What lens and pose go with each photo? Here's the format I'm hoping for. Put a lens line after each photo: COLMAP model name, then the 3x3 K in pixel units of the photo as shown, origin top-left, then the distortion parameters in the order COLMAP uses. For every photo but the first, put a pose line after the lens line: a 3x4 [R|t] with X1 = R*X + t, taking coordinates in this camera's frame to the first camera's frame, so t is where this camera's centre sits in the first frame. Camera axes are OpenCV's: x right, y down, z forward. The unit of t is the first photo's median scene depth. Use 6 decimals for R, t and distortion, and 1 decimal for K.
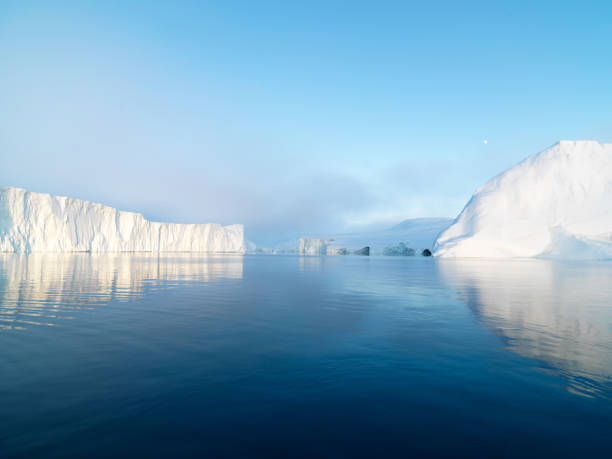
lens RADIAL K [[352.5, 0, 306.0], [0, 352.5, 229.5], [0, 0, 1]] dist [-0.002610, 0.000803]
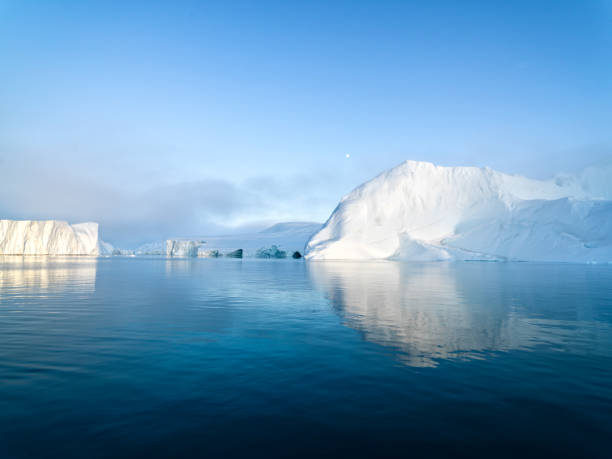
lens RADIAL K [[349.1, 0, 306.0], [0, 349.1, 229.5], [0, 0, 1]] dist [0.003916, -0.000881]
pose [[0.934071, 0.023263, 0.356328, -0.008593], [-0.020668, 0.999725, -0.011088, 0.000717], [-0.356488, 0.002992, 0.934295, 0.019712]]
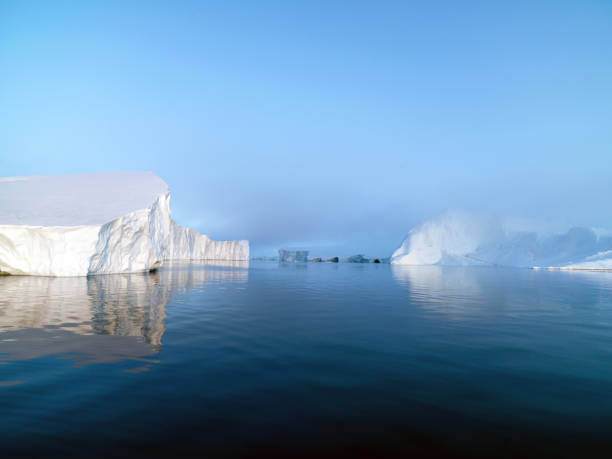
lens RADIAL K [[443.3, 0, 306.0], [0, 443.3, 229.5], [0, 0, 1]] dist [0.042381, 0.000602]
pose [[0.972304, 0.022984, 0.232587, -0.612903], [-0.022635, 0.999735, -0.004167, -0.086118], [-0.232621, -0.001213, 0.972567, -1.194698]]
